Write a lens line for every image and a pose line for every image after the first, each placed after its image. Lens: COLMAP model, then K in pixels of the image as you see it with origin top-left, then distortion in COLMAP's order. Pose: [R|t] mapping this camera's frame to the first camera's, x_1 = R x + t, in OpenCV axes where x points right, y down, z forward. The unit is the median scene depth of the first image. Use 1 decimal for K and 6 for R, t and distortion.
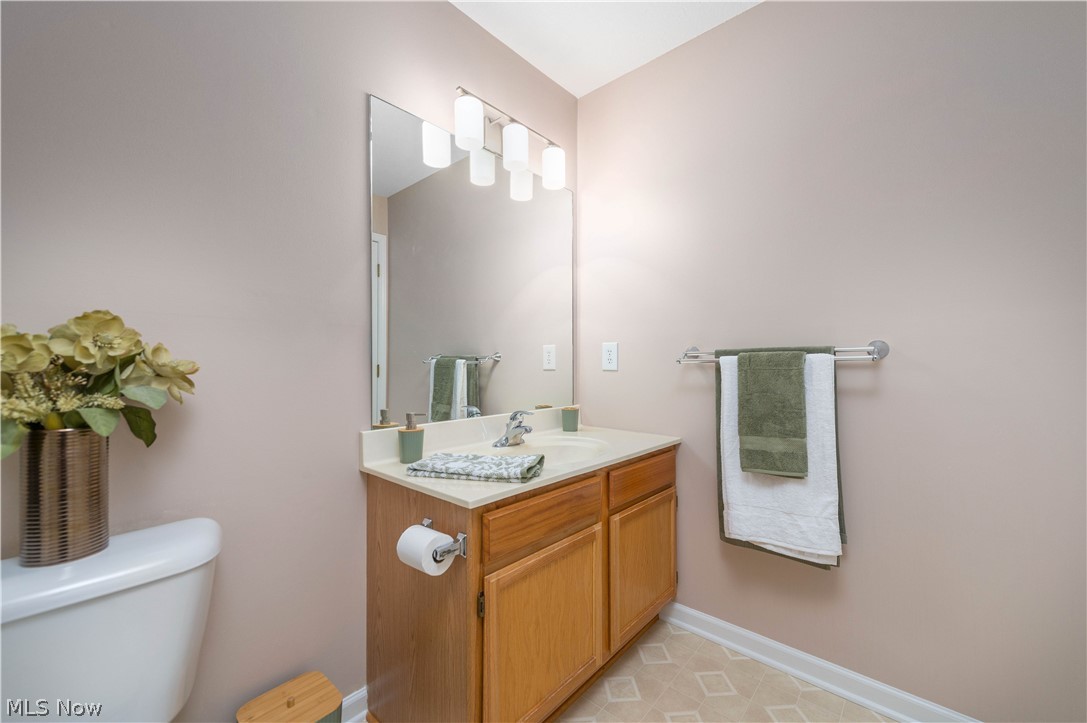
lens RADIAL K [[426.5, 0, 540.9], [0, 426.5, 367.7], [0, 0, 1]] dist [0.010737, -0.002547]
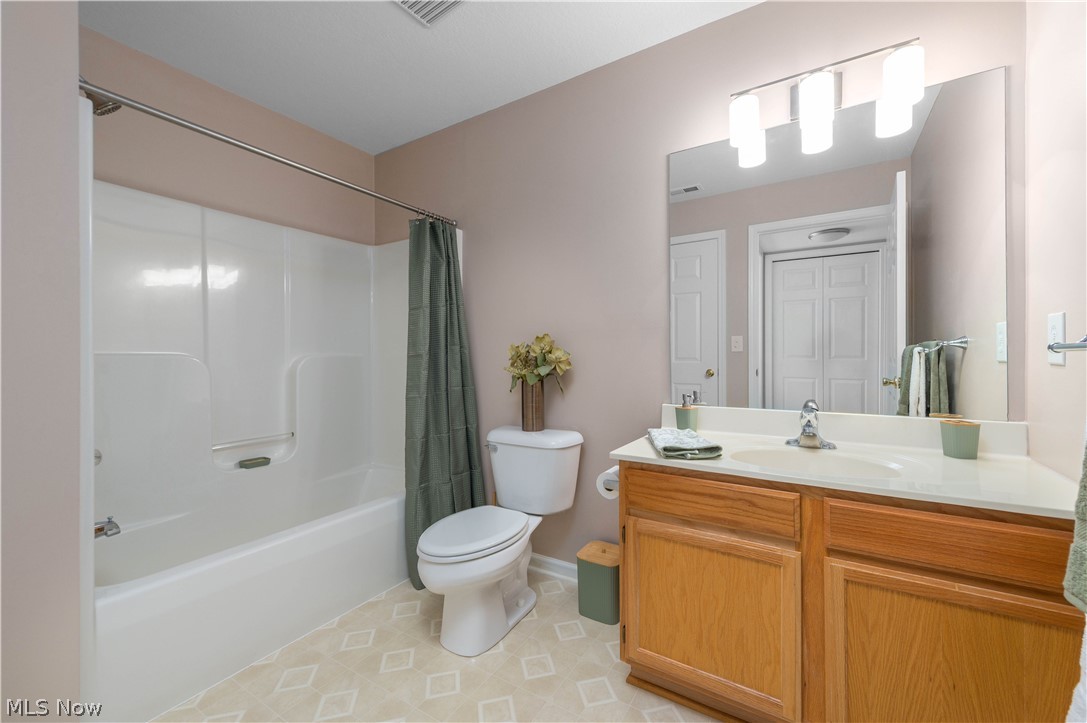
lens RADIAL K [[426.5, 0, 554.9], [0, 426.5, 360.4], [0, 0, 1]] dist [0.010737, -0.002547]
pose [[0.169352, 0.012607, -0.985475, 0.845908], [0.000676, 0.999916, 0.012908, -0.009939], [0.985555, -0.002853, 0.169329, 0.407845]]
